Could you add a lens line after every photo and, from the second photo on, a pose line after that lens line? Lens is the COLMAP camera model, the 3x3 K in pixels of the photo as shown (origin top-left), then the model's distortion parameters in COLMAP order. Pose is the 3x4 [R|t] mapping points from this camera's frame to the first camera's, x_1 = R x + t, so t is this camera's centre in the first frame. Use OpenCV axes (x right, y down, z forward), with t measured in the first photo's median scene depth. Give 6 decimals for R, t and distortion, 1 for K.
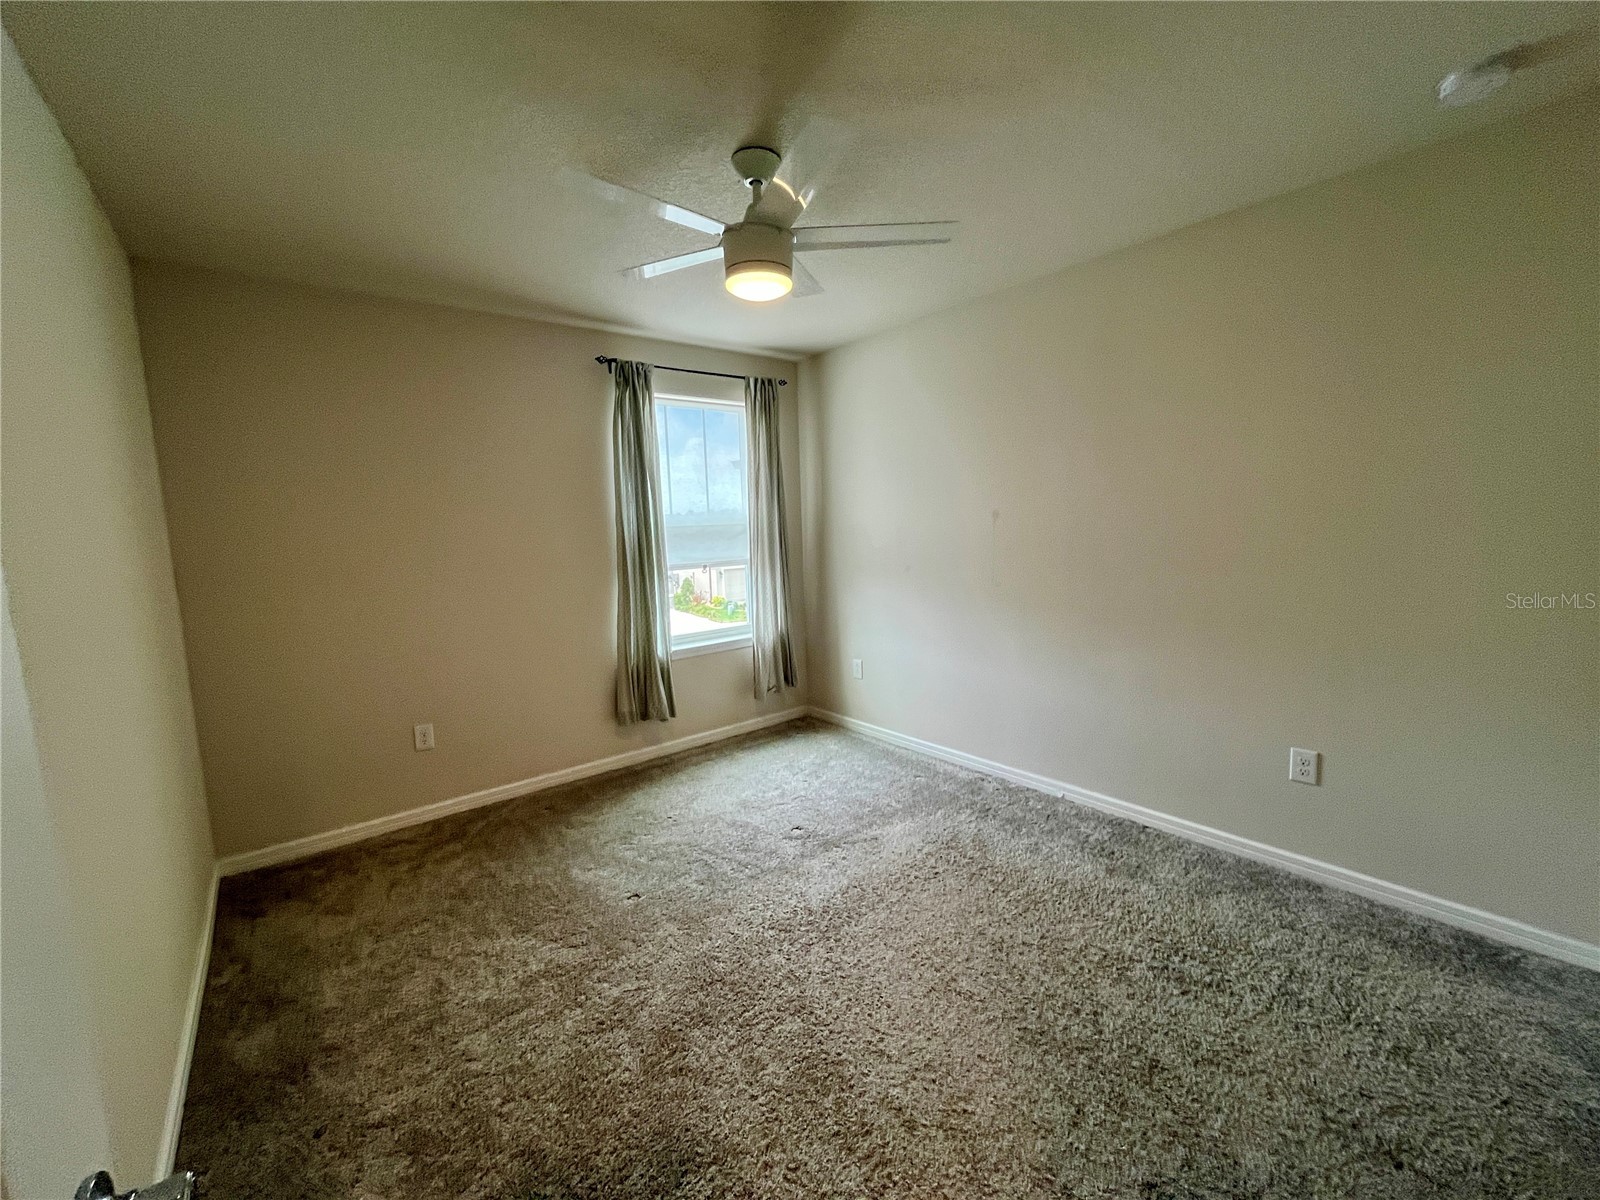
lens RADIAL K [[646.7, 0, 799.3], [0, 646.7, 602.0], [0, 0, 1]] dist [-0.002206, -0.000511]
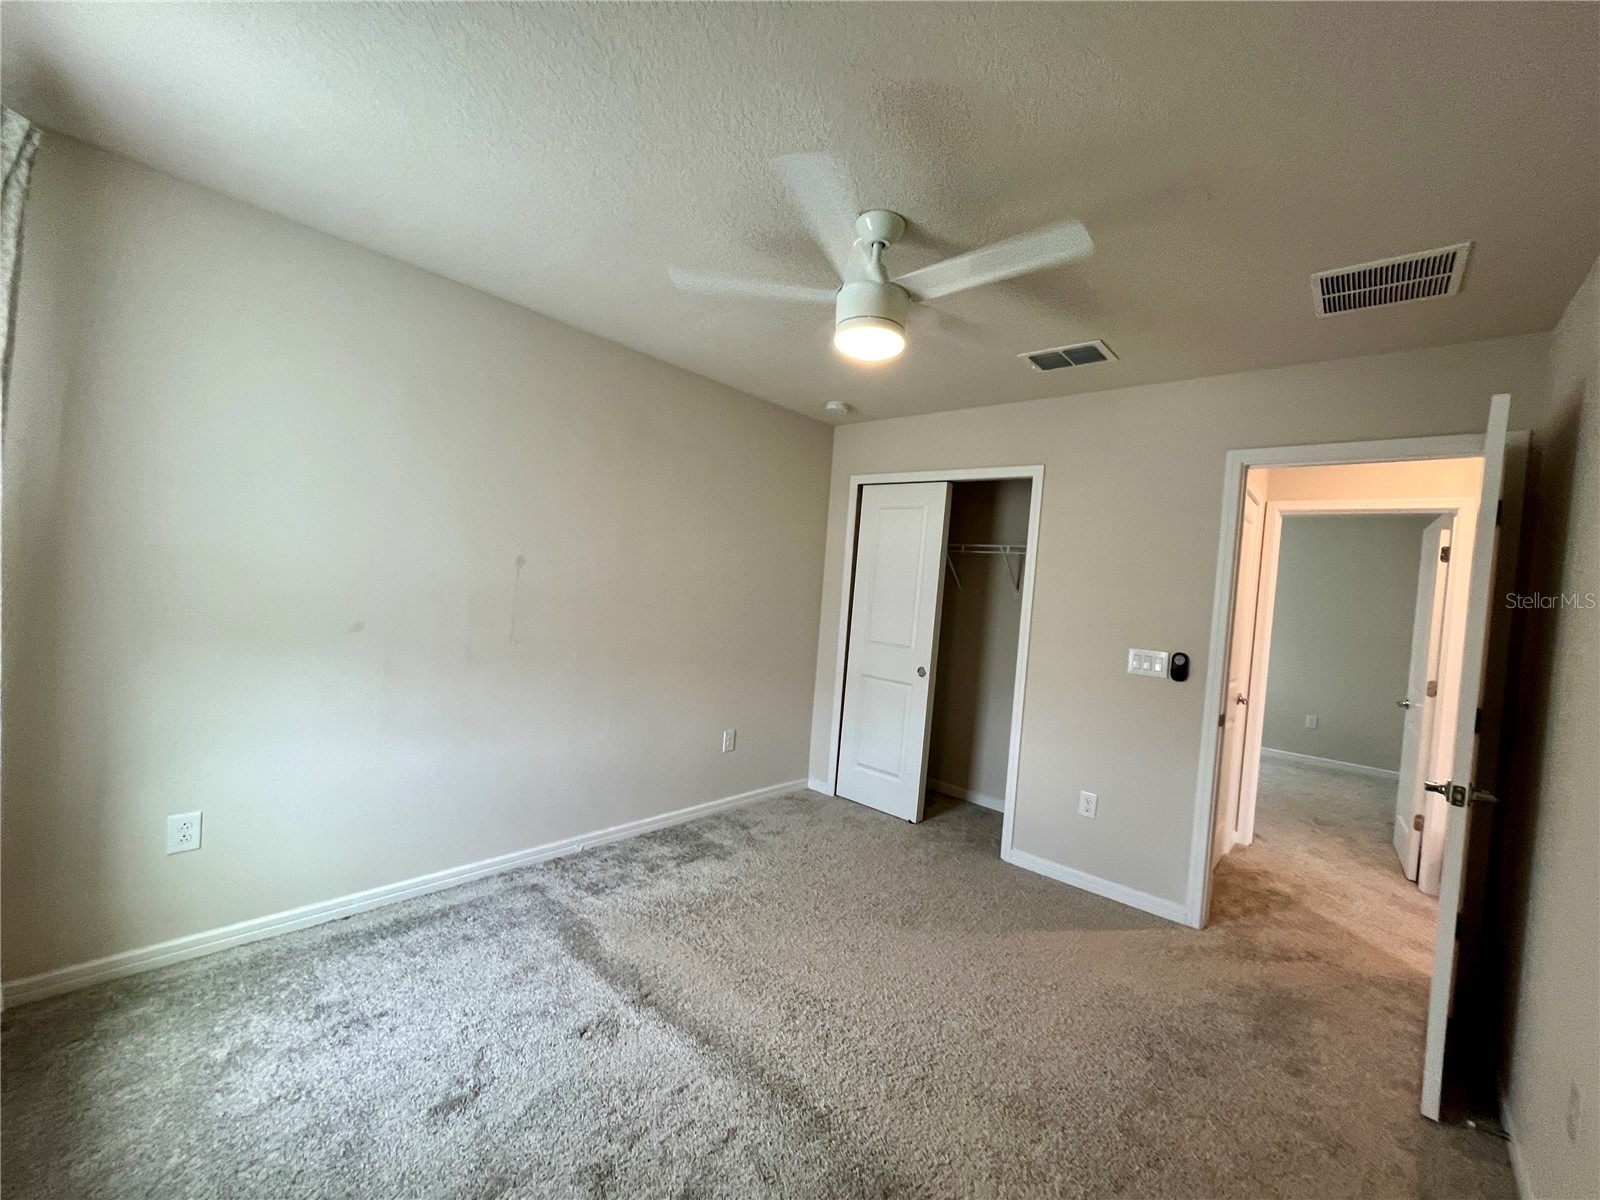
lens RADIAL K [[646.7, 0, 799.3], [0, 646.7, 602.0], [0, 0, 1]] dist [-0.002206, -0.000511]
pose [[-0.170402, -0.000244, 0.985375, -0.608018], [0.044134, 0.998995, 0.007879, -0.071902], [-0.984386, 0.044831, -0.170220, 0.782077]]
